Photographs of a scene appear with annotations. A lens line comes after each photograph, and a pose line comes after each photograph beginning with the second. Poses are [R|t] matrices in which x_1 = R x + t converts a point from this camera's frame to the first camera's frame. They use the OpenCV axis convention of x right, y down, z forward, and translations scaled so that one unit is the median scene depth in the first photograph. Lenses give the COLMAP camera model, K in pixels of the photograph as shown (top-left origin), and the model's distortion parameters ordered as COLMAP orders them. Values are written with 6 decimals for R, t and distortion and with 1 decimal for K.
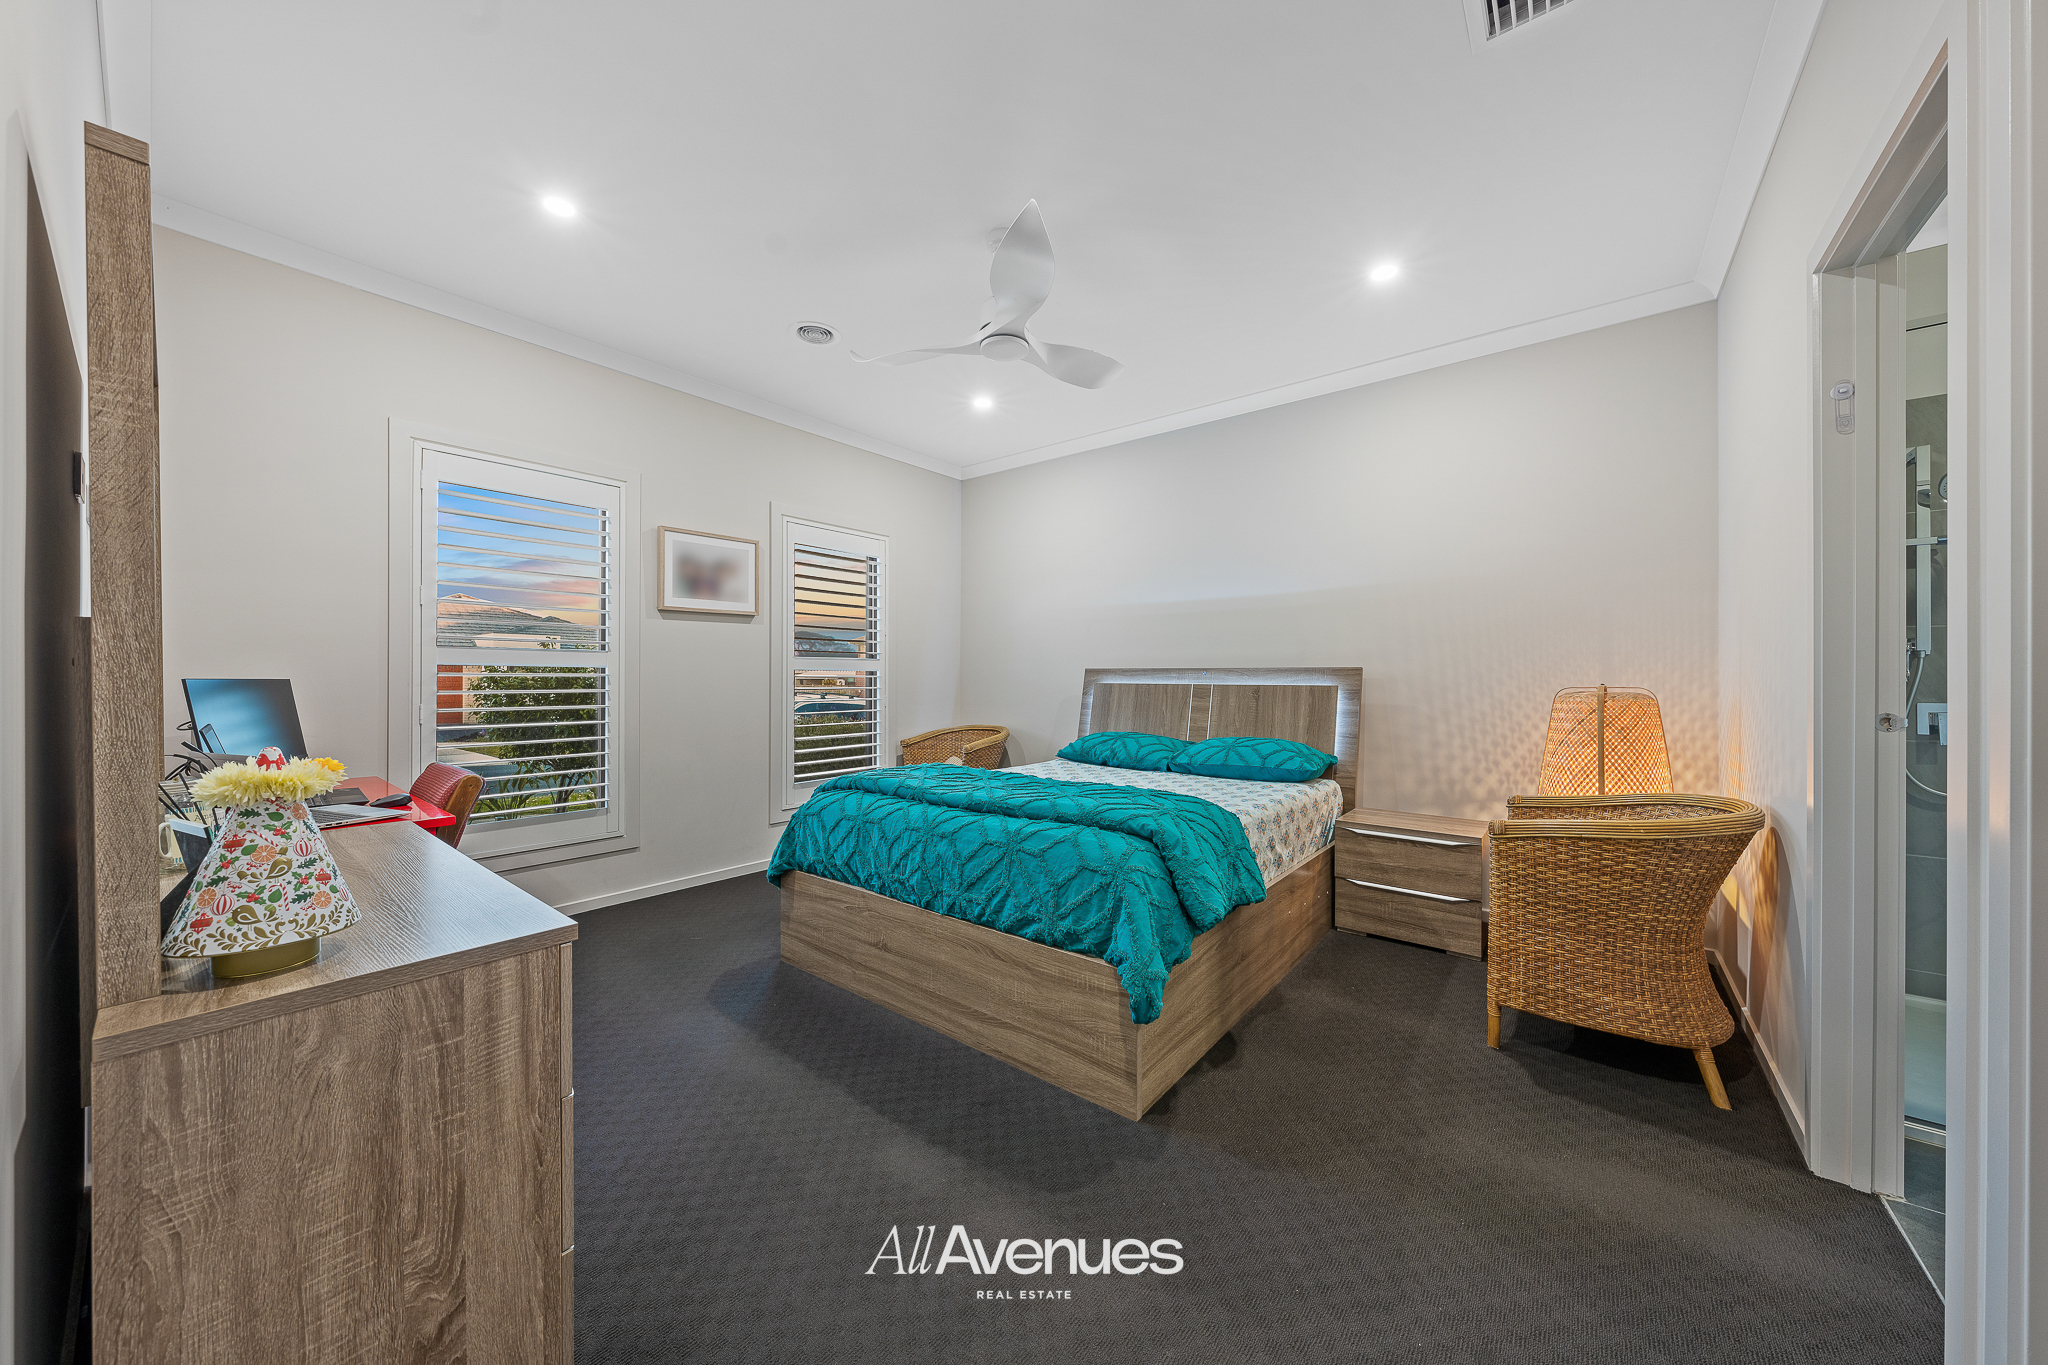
lens RADIAL K [[700.1, 0, 1023.6], [0, 700.1, 678.2], [0, 0, 1]] dist [-0.001706, 0.000173]
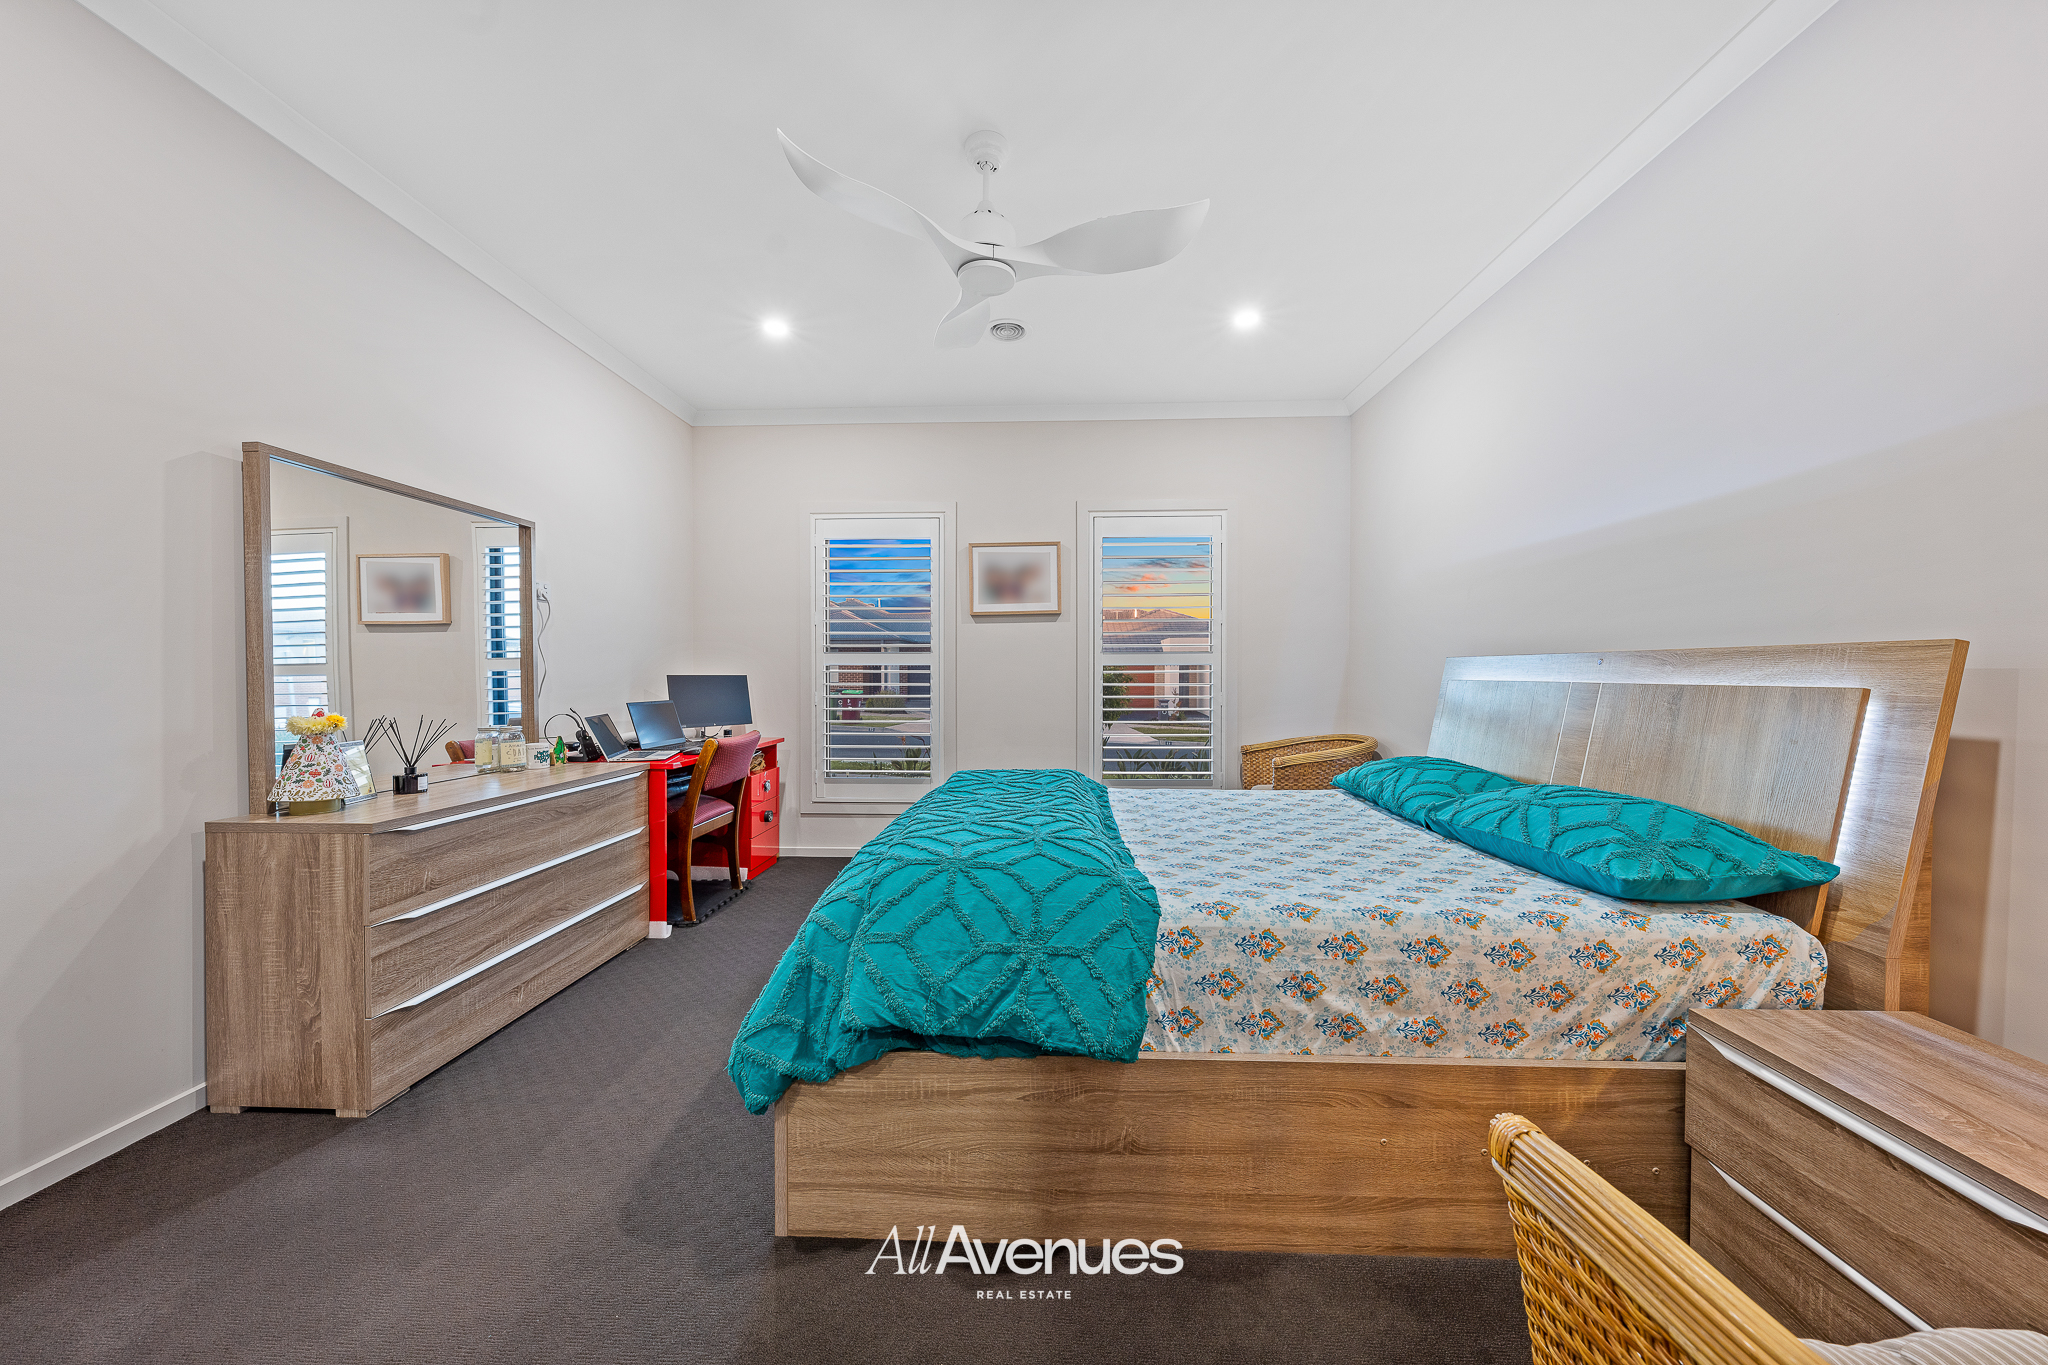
lens RADIAL K [[700.1, 0, 1028.4], [0, 700.1, 680.2], [0, 0, 1]] dist [-0.001706, 0.000173]
pose [[0.592146, 0.004284, -0.805819, 0.569272], [0.002823, 0.999969, 0.007391, 0.002511], [0.805826, -0.006651, 0.592115, 0.455354]]
